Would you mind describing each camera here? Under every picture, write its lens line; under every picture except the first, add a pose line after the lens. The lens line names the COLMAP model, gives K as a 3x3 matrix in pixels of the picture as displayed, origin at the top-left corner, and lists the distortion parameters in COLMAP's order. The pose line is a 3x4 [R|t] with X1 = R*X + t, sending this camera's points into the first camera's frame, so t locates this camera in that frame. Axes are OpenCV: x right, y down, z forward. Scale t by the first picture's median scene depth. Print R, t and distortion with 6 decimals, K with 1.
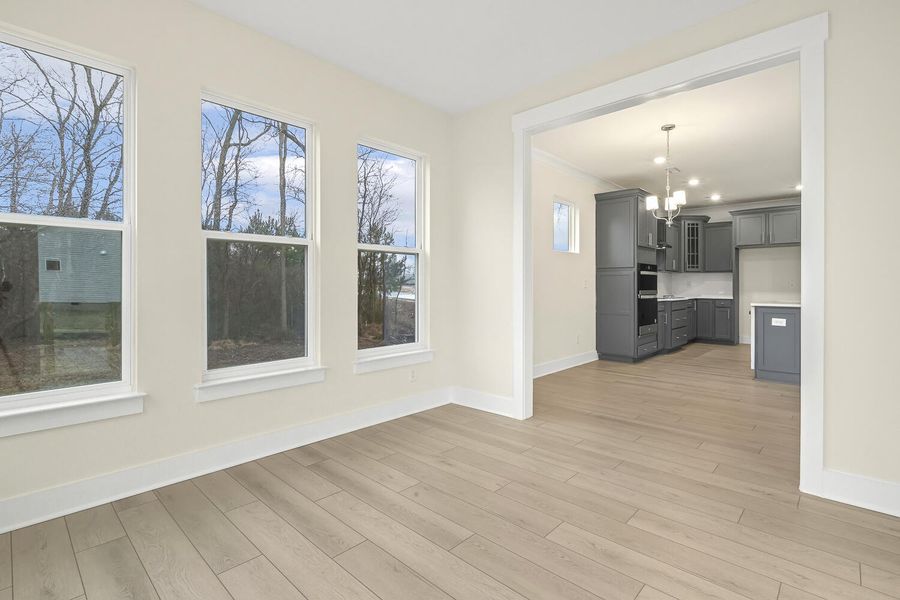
lens RADIAL K [[418.1, 0, 456.8], [0, 418.1, 287.5], [0, 0, 1]] dist [-0.004227, -0.000454]
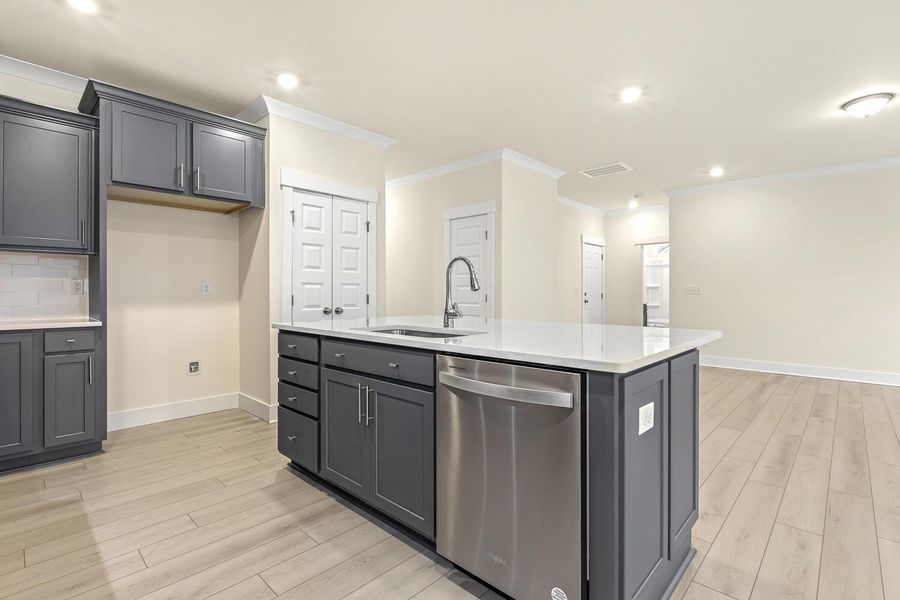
lens RADIAL K [[418.1, 0, 450.8], [0, 418.1, 295.4], [0, 0, 1]] dist [-0.004227, -0.000454]
pose [[0.010639, -0.012045, 0.999871, 0.317418], [0.005146, 0.999915, 0.011990, -0.001965], [-0.999930, 0.005017, 0.010700, 0.728188]]
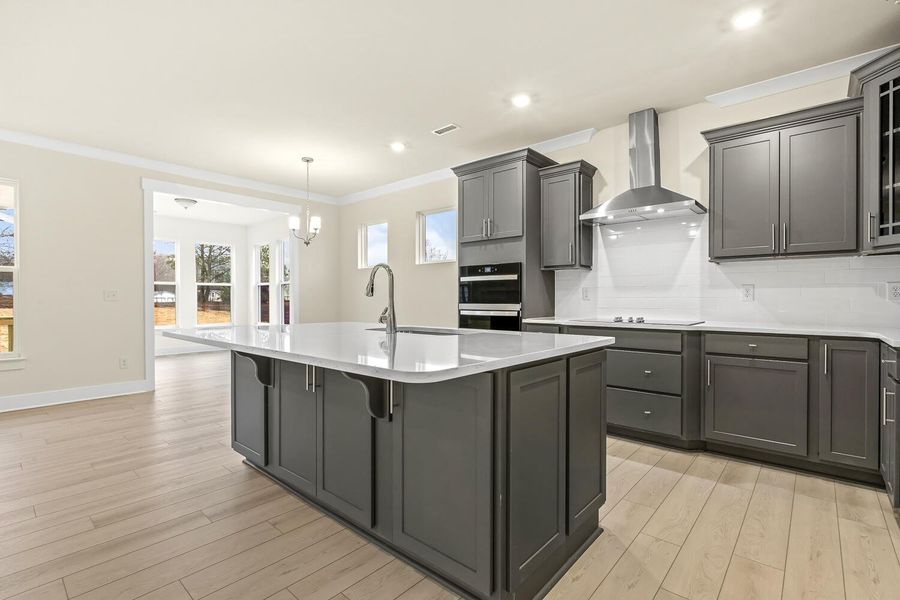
lens RADIAL K [[418.1, 0, 451.8], [0, 418.1, 302.1], [0, 0, 1]] dist [-0.004227, -0.000454]
pose [[0.029405, 0.004689, -0.999557, 0.942691], [-0.003756, 0.999982, 0.004580, 0.000839], [0.999561, 0.003620, 0.029422, 0.769157]]
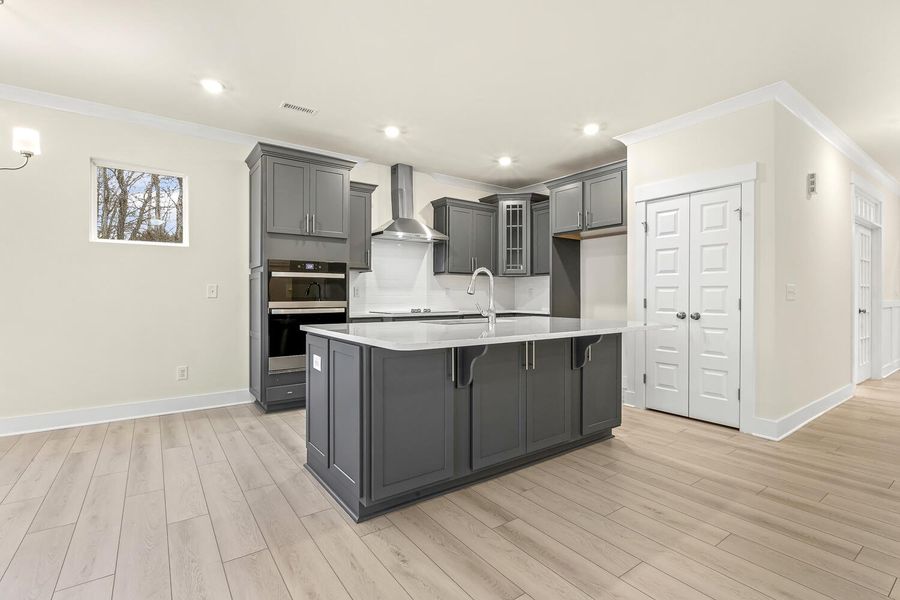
lens RADIAL K [[418.1, 0, 453.6], [0, 418.1, 297.2], [0, 0, 1]] dist [-0.004227, -0.000454]
pose [[0.981546, -0.001910, -0.191217, 0.671827], [0.001759, 0.999998, -0.000957, 0.000942], [0.191219, 0.000603, 0.981547, 0.333747]]
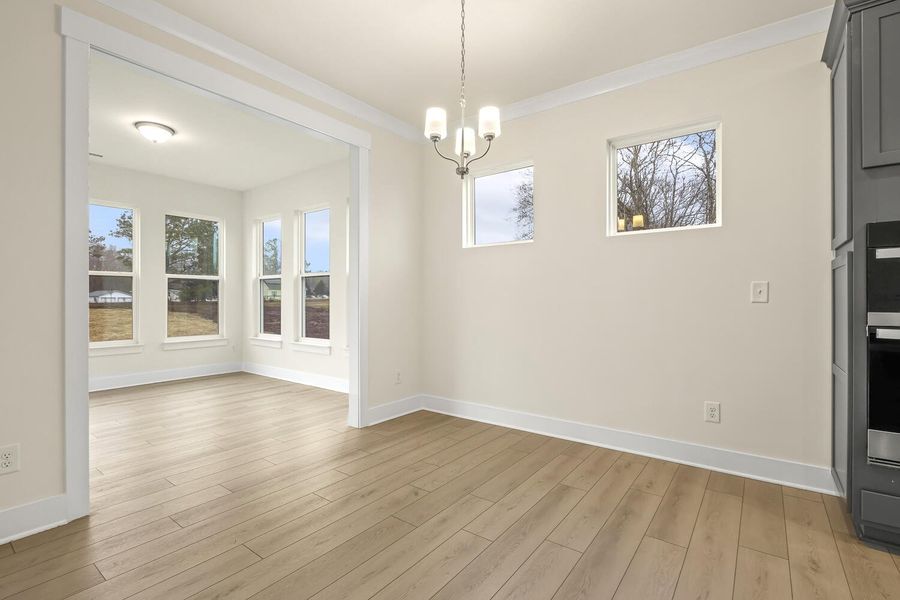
lens RADIAL K [[418.1, 0, 450.6], [0, 418.1, 298.0], [0, 0, 1]] dist [-0.004227, -0.000454]
pose [[0.105404, -0.004737, -0.994418, 0.567194], [-0.004351, 0.999977, -0.005225, -0.000042], [0.994420, 0.004878, 0.105381, 0.525769]]
